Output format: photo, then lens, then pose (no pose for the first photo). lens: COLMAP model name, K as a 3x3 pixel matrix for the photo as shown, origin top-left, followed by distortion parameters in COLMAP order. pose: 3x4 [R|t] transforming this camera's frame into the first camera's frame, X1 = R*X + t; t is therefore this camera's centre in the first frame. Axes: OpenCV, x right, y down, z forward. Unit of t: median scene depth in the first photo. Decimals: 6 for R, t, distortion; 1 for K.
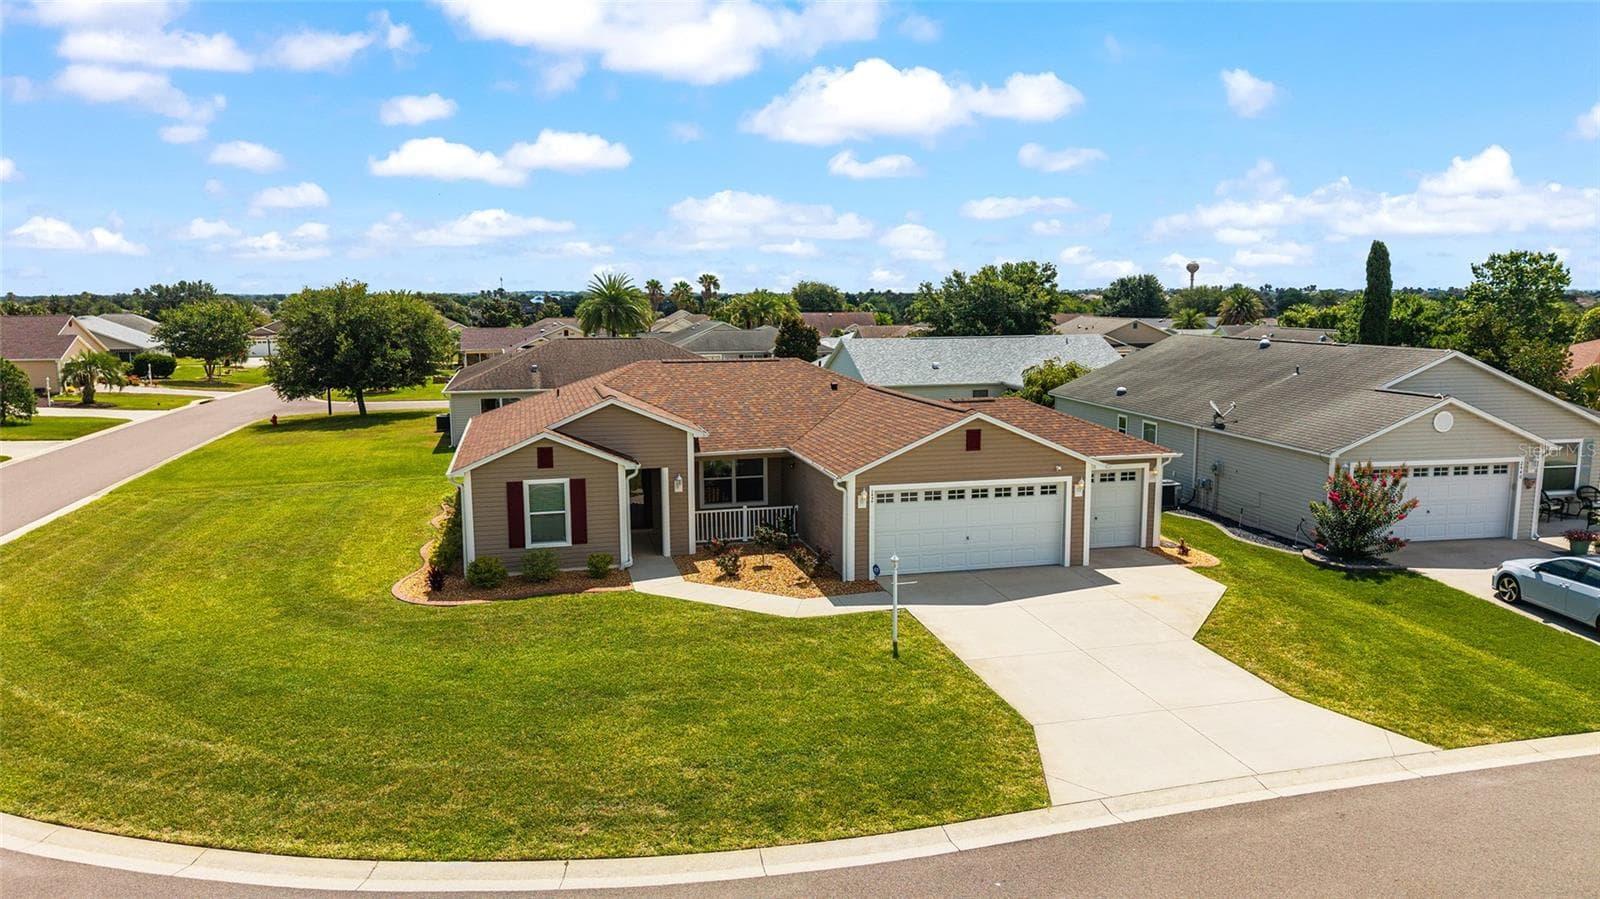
lens RADIAL K [[1145.8, 0, 804.8], [0, 1145.8, 457.0], [0, 0, 1]] dist [0.000539, -0.000355]
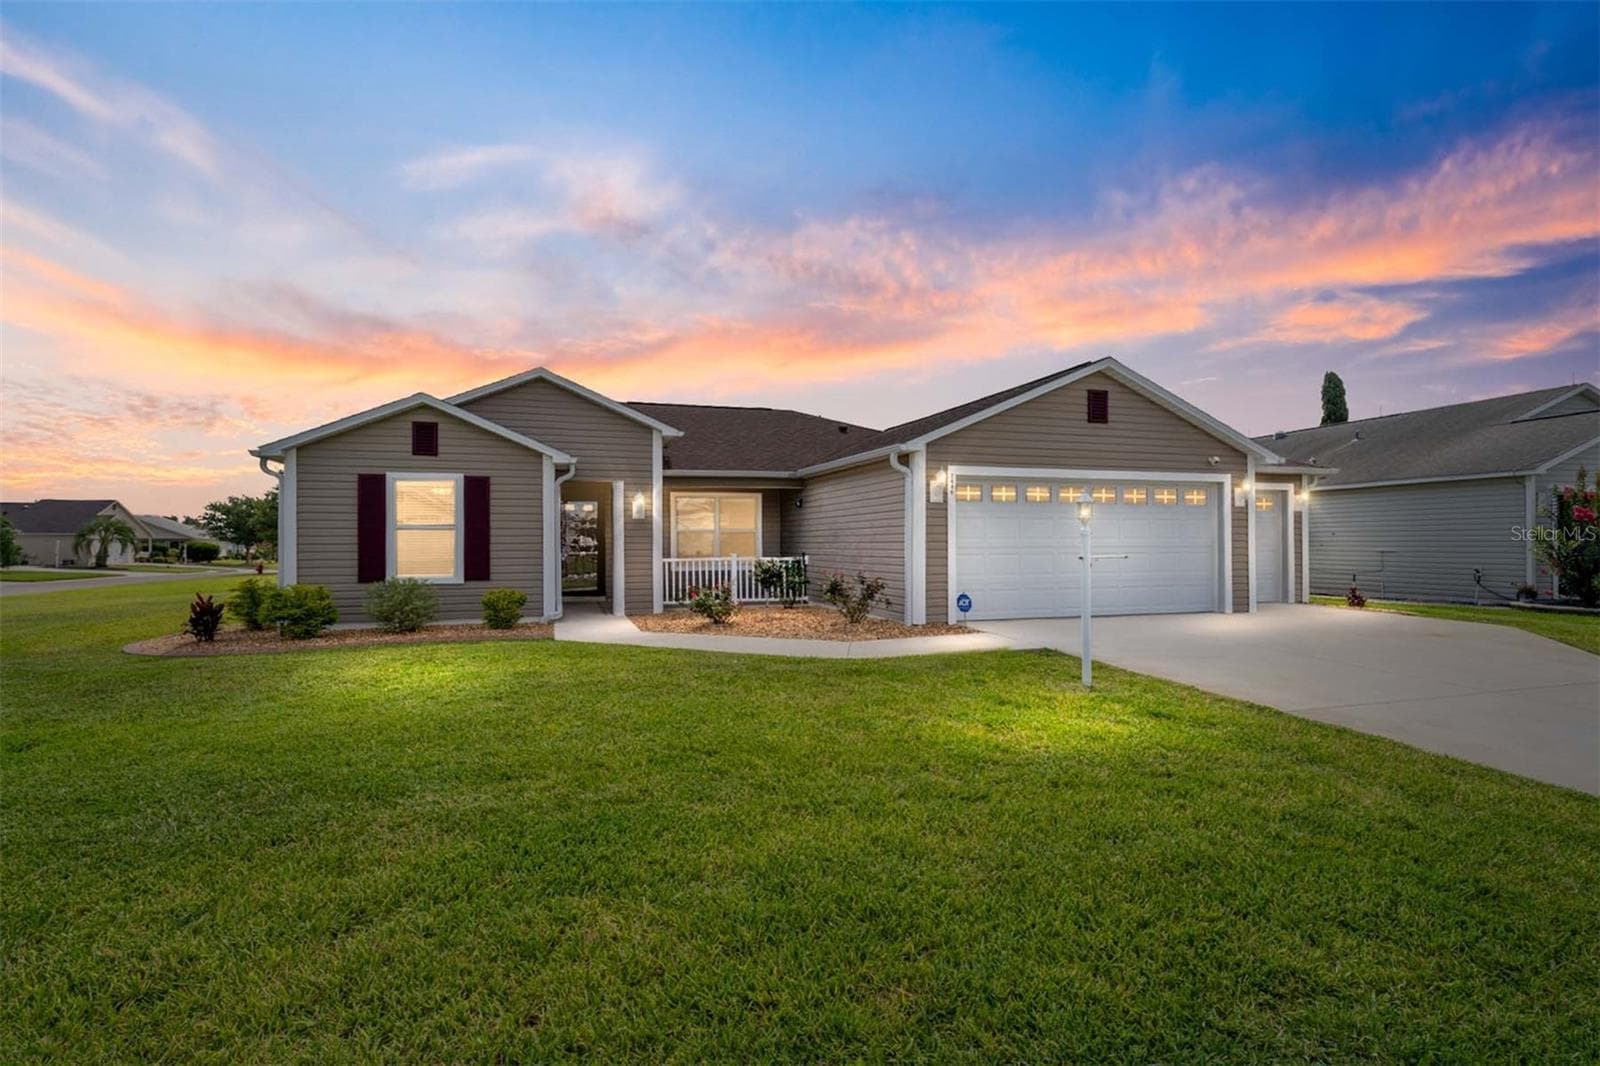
lens RADIAL K [[773.6, 0, 799.6], [0, 773.6, 546.8], [0, 0, 1]] dist [-0.031932, 0.002616]
pose [[0.998886, -0.000751, 0.047192, -0.039420], [0.008035, 0.987982, -0.154358, 0.125016], [-0.046509, 0.154566, 0.986887, 0.574888]]
